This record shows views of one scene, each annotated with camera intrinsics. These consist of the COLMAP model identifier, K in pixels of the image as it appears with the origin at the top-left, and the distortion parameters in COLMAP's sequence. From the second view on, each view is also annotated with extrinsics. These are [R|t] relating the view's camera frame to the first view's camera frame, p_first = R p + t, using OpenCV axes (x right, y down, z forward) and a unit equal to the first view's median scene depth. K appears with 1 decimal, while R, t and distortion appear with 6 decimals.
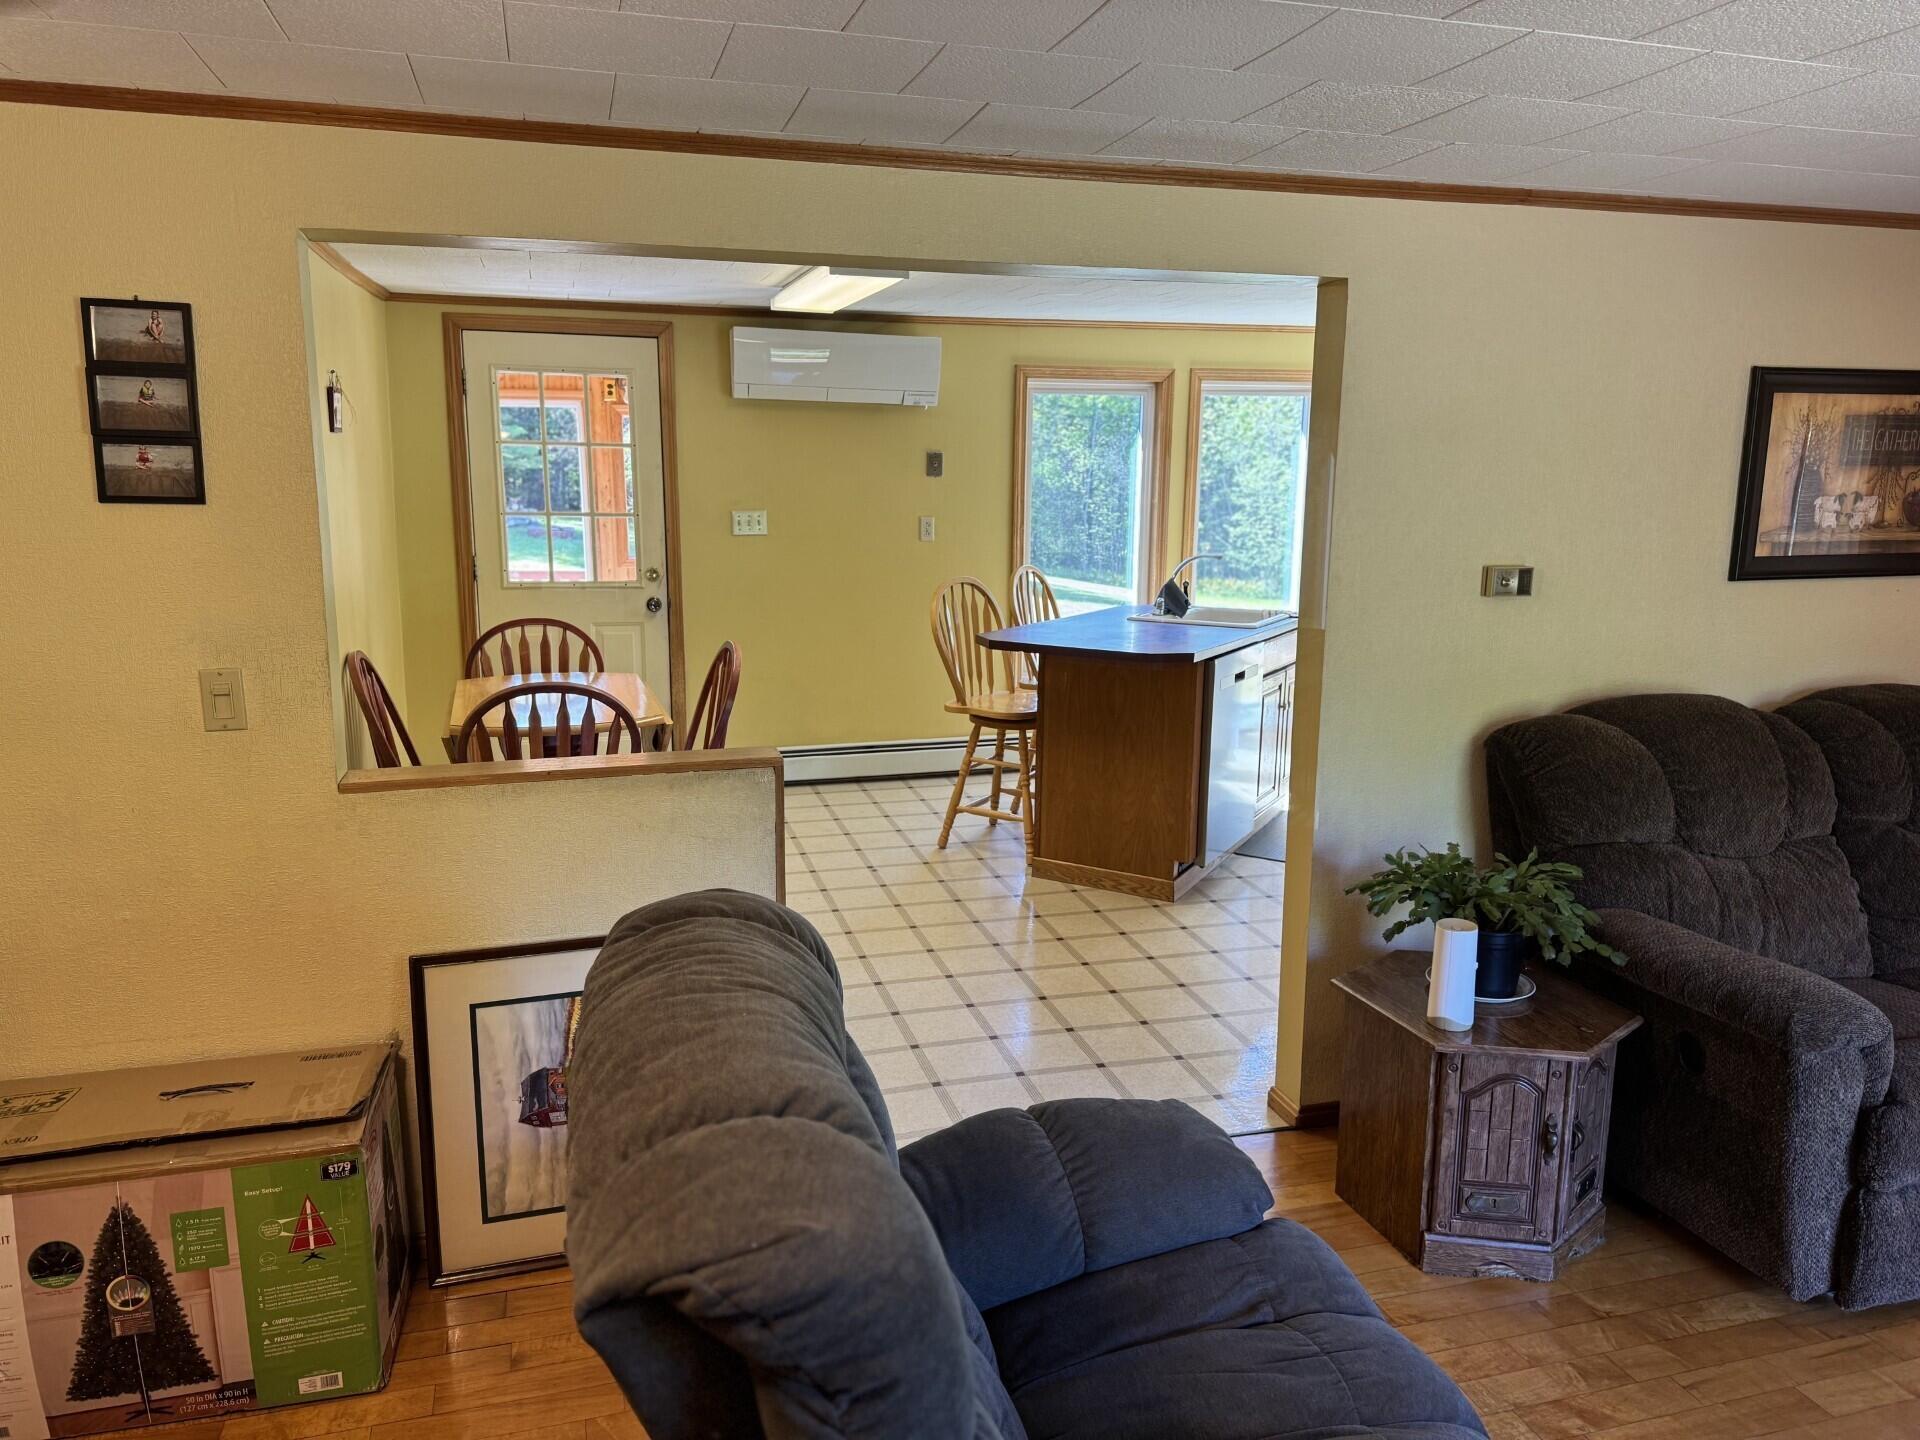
lens RADIAL K [[1360.8, 0, 960.0], [0, 1360.8, 720.0], [0, 0, 1]] dist [0.170852, -0.257875]
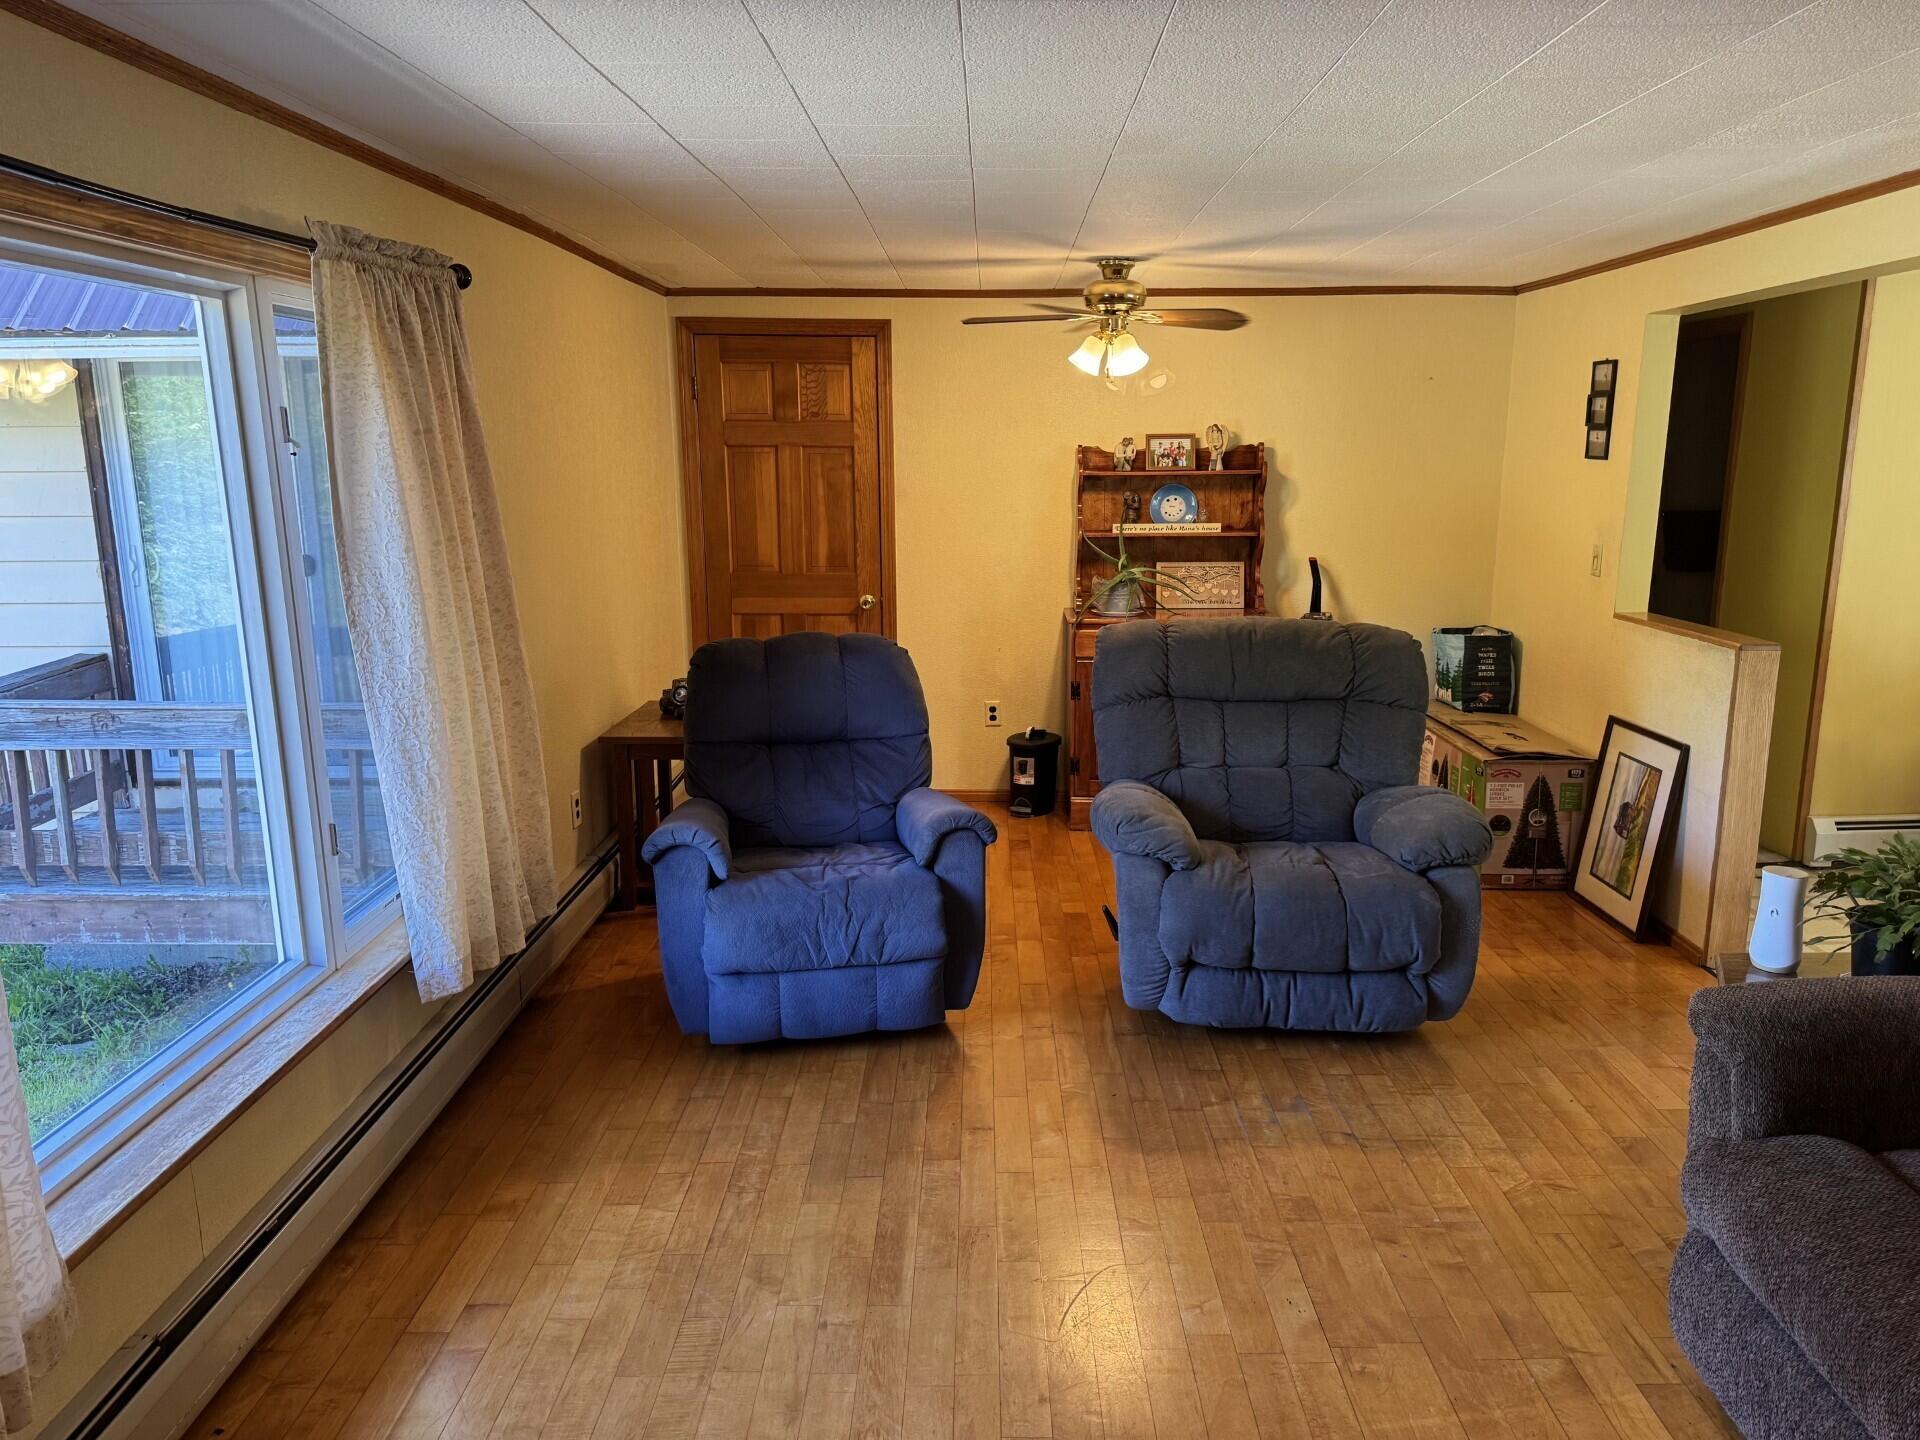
lens RADIAL K [[1360.8, 0, 960.0], [0, 1360.8, 720.0], [0, 0, 1]] dist [0.170852, -0.257875]
pose [[-0.297165, 0.179791, -0.937746, 1.529076], [-0.181169, 0.953654, 0.240252, -0.102850], [0.937481, 0.241285, -0.250821, 0.662895]]
